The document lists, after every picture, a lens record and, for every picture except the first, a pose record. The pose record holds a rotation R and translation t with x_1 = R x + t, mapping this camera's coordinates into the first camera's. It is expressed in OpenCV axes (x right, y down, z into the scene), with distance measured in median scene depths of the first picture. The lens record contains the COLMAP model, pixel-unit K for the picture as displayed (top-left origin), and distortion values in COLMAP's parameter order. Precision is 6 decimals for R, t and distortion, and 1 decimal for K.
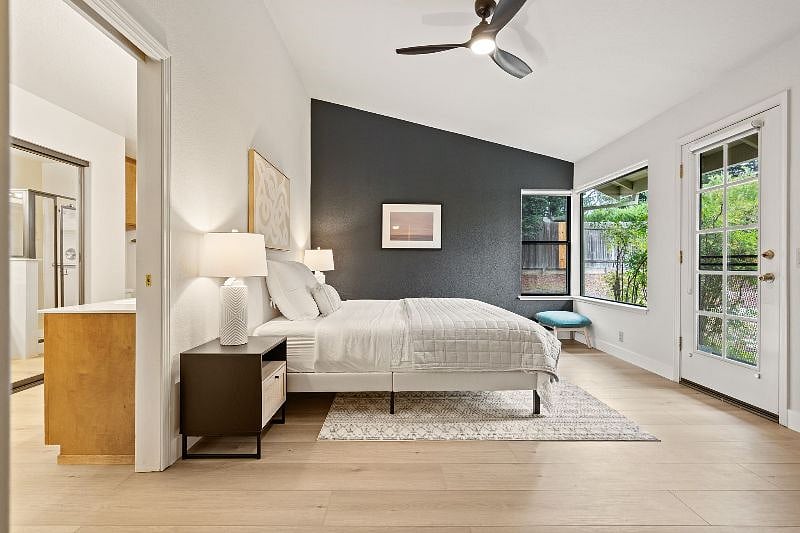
lens RADIAL K [[362.2, 0, 401.2], [0, 362.2, 266.3], [0, 0, 1]] dist [0.003803, 0.000854]
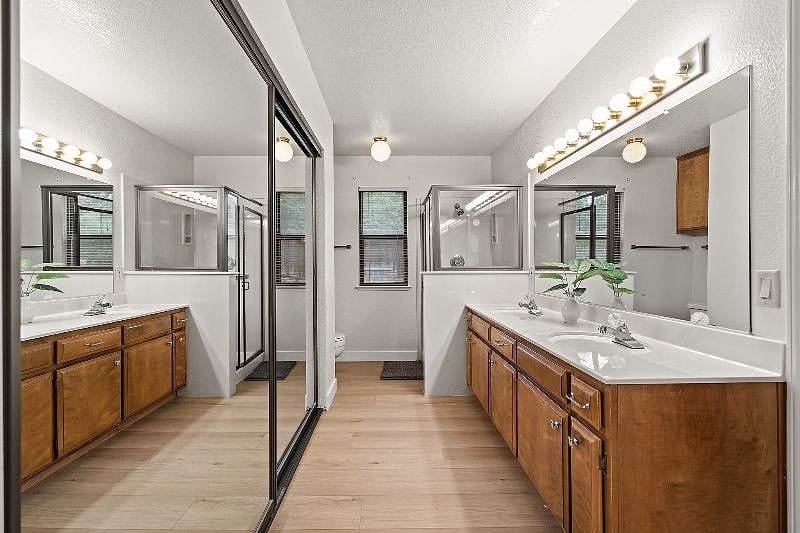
lens RADIAL K [[362.2, 0, 400.7], [0, 362.2, 263.0], [0, 0, 1]] dist [0.003803, 0.000854]
pose [[0.999471, -0.009525, 0.031109, -1.170476], [0.009535, 0.999955, -0.000194, -0.061963], [-0.031106, 0.000491, 0.999516, 0.362346]]
